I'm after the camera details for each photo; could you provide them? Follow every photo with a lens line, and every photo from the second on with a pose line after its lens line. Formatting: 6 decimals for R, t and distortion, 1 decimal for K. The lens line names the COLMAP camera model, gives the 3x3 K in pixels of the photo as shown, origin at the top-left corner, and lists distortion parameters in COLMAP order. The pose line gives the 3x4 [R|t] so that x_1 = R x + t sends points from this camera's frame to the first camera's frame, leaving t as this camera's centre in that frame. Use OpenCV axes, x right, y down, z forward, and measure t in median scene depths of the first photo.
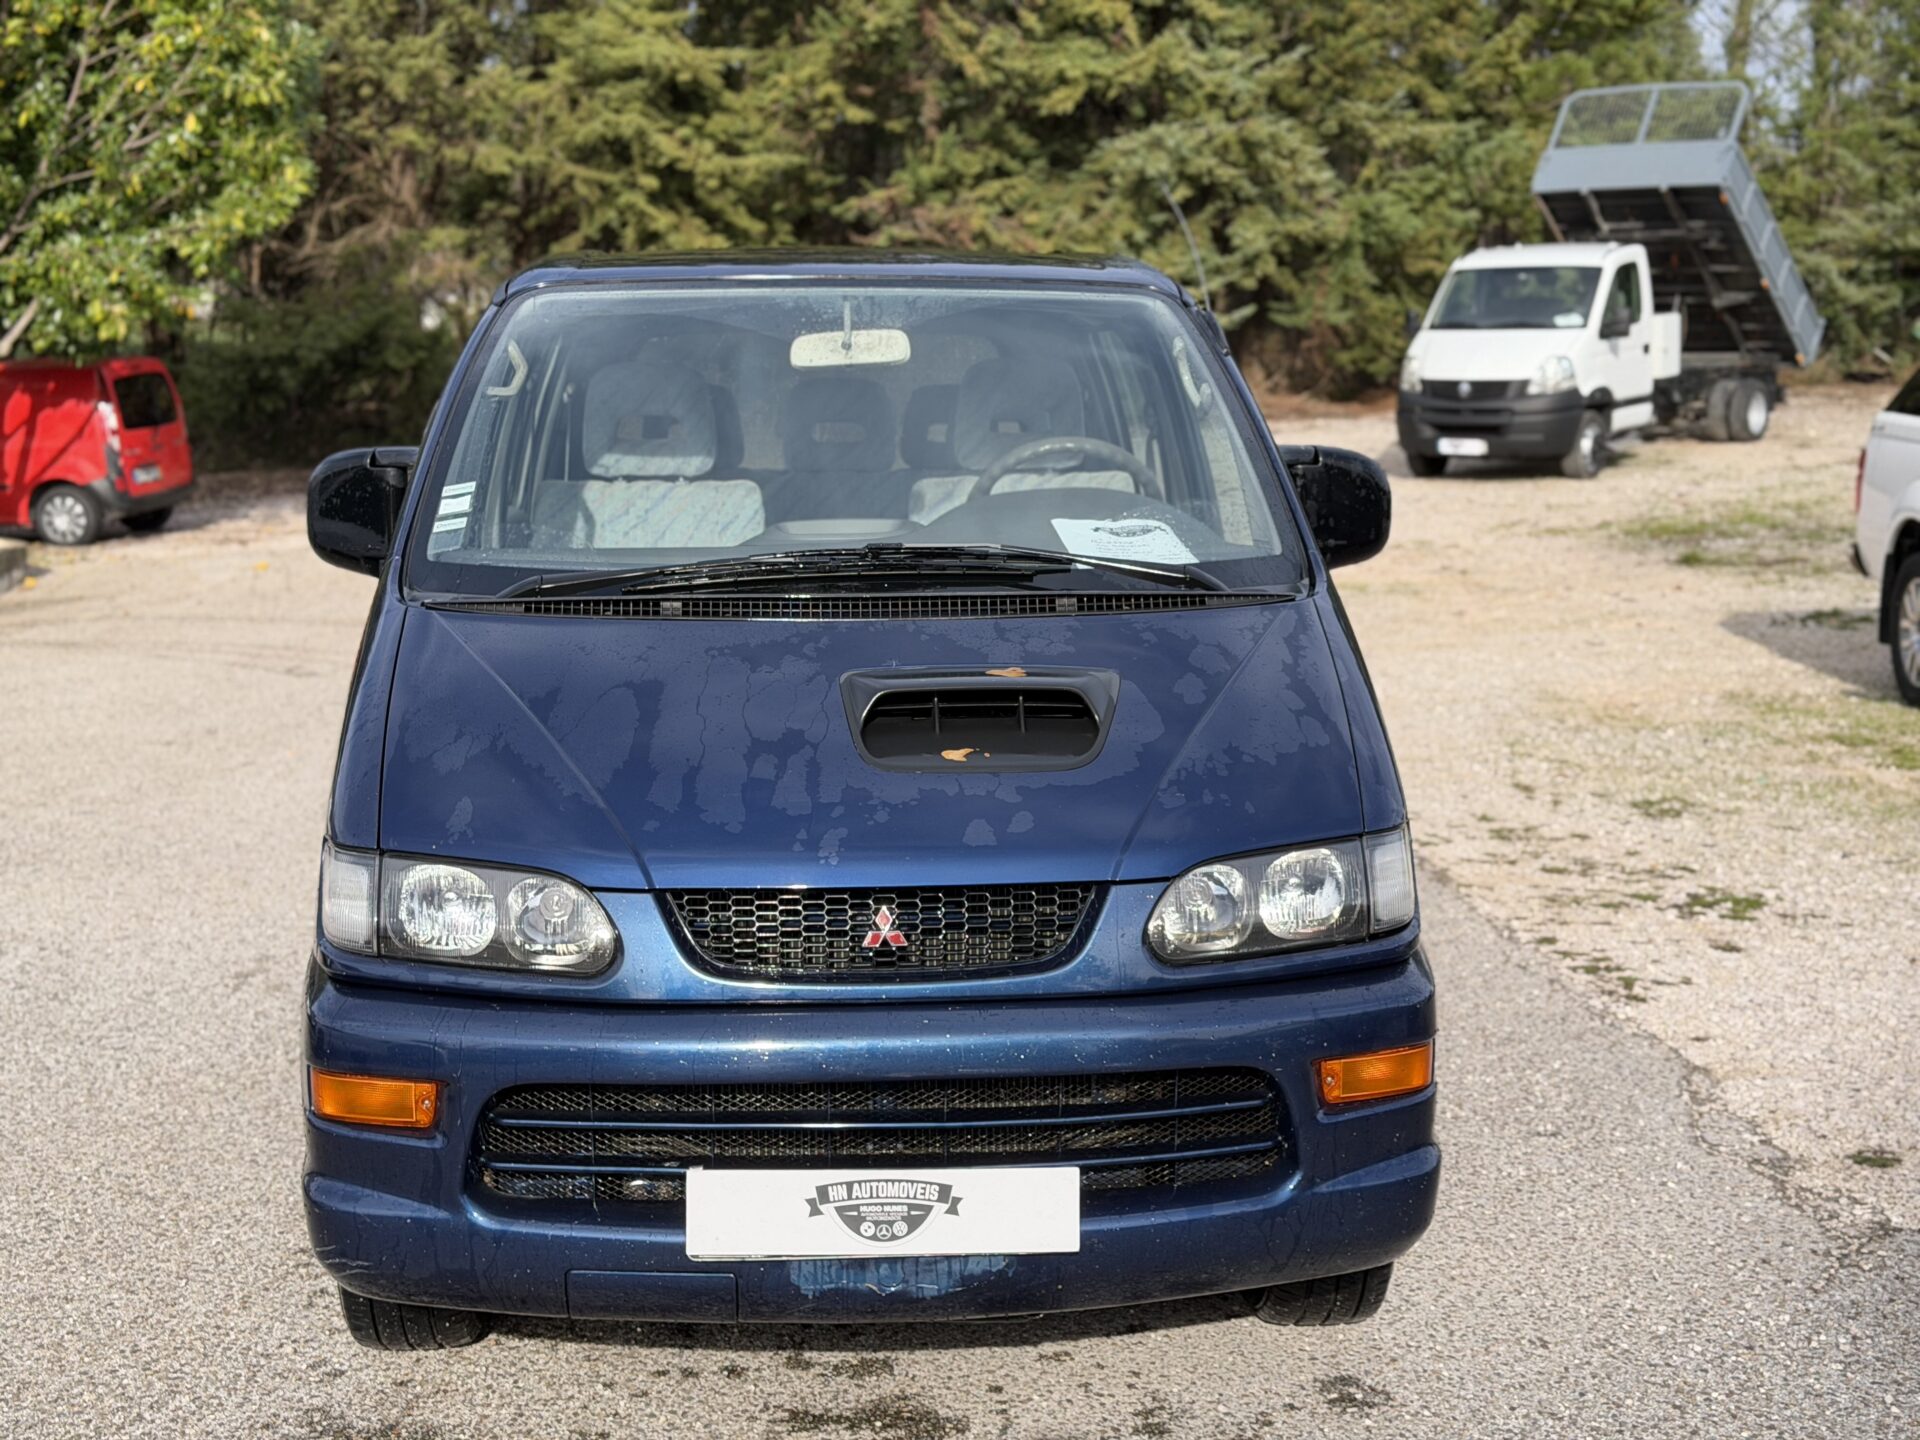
lens RADIAL K [[2619.4, 0, 960.0], [0, 2619.4, 720.0], [0, 0, 1]] dist [0.246011, -0.636471]
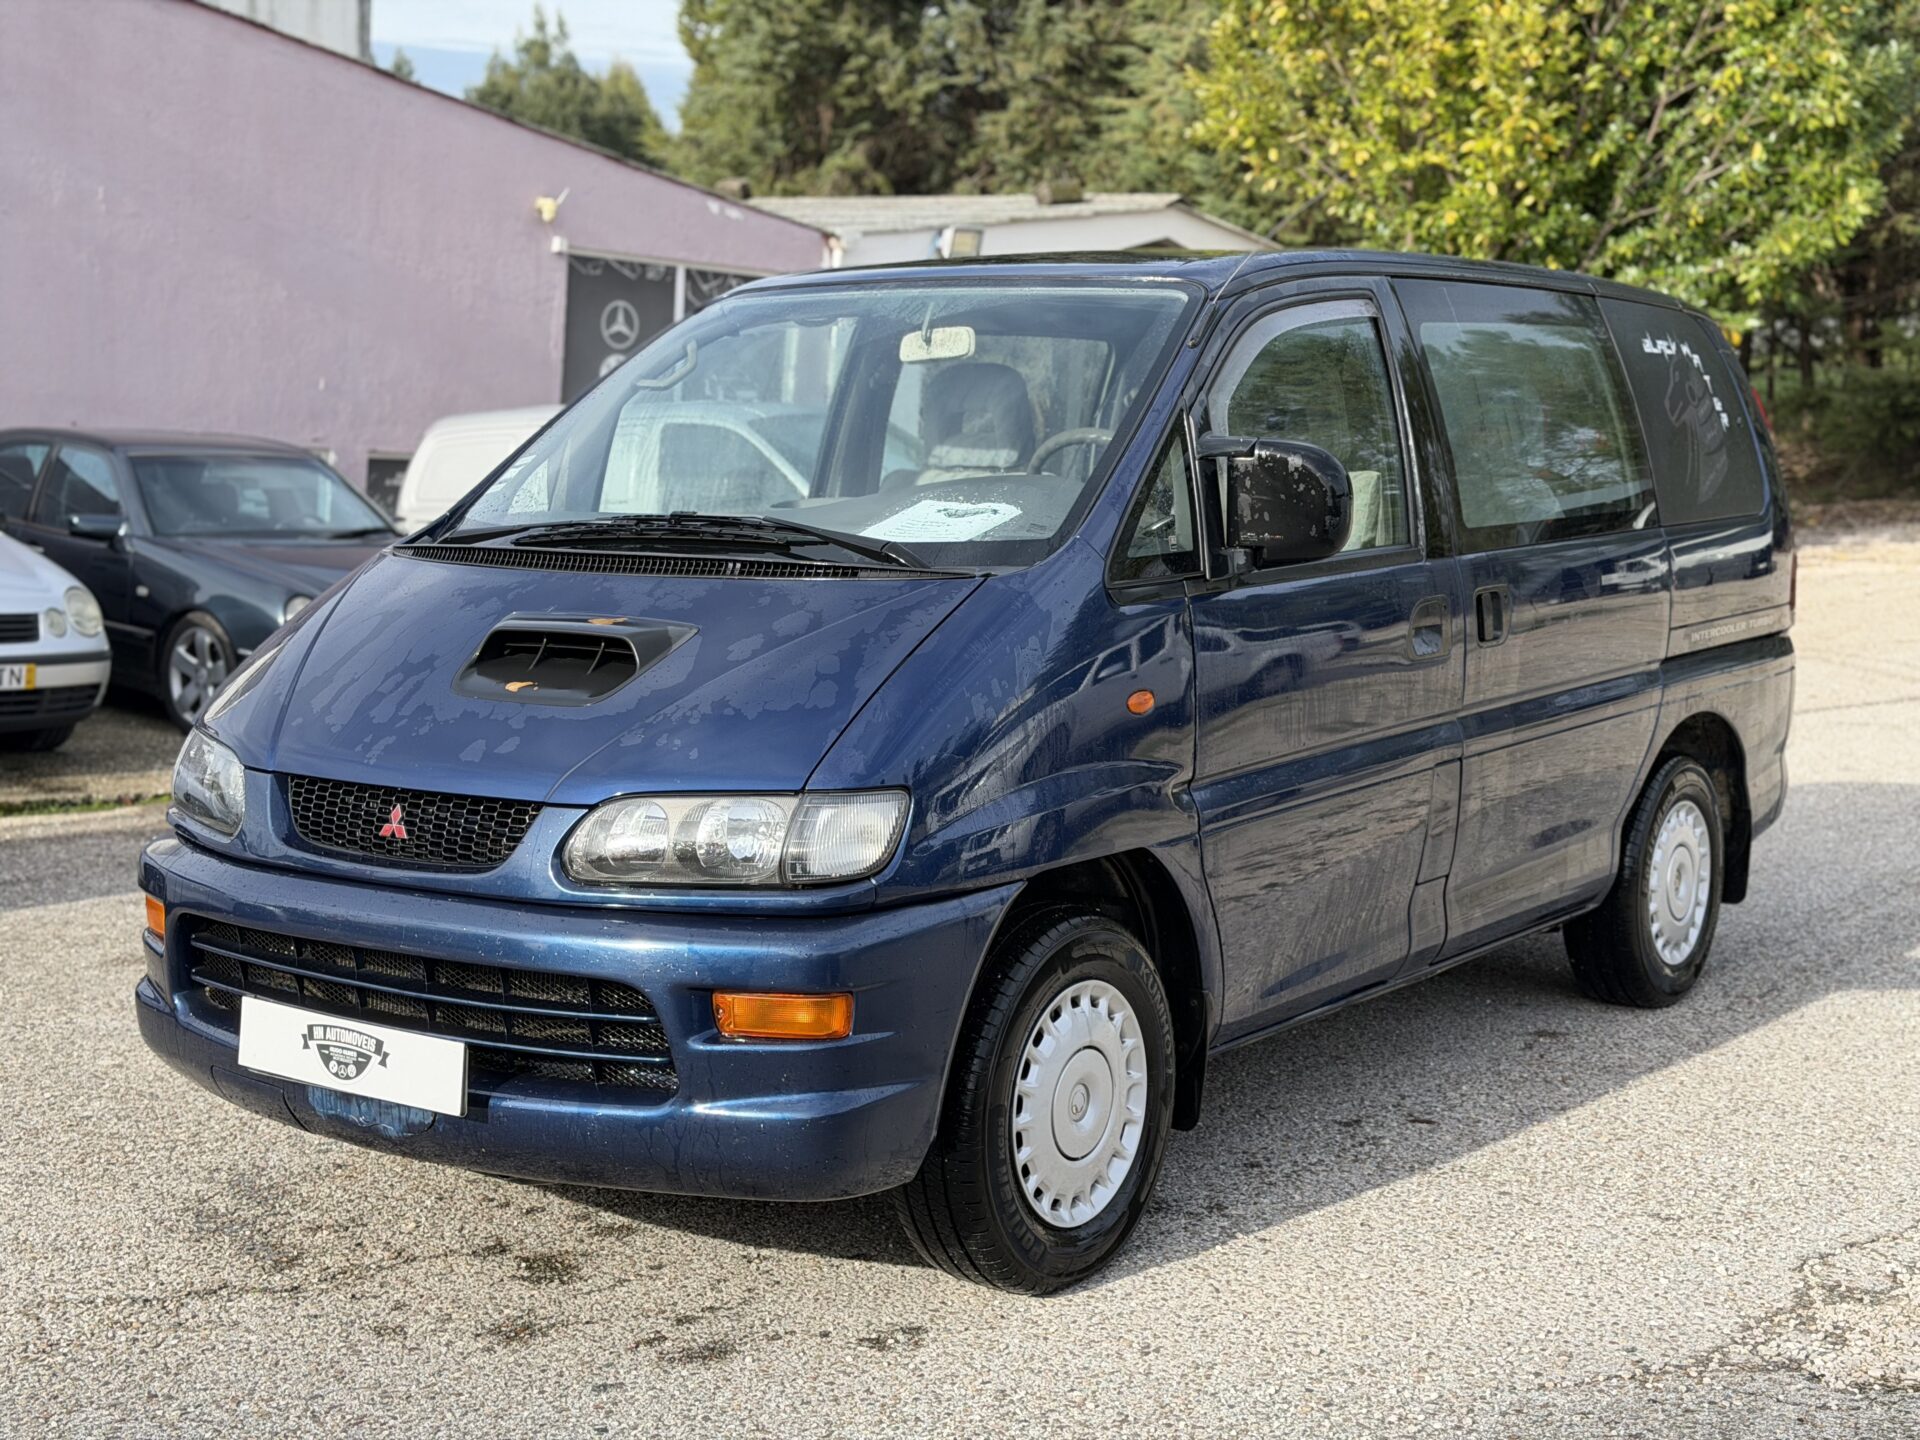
lens RADIAL K [[2619.4, 0, 960.0], [0, 2619.4, 720.0], [0, 0, 1]] dist [0.246011, -0.636471]
pose [[0.771476, 0.078986, -0.631337, 0.136345], [-0.086919, 0.996045, 0.018401, -0.001570], [0.630293, 0.040679, 0.775291, 0.034839]]
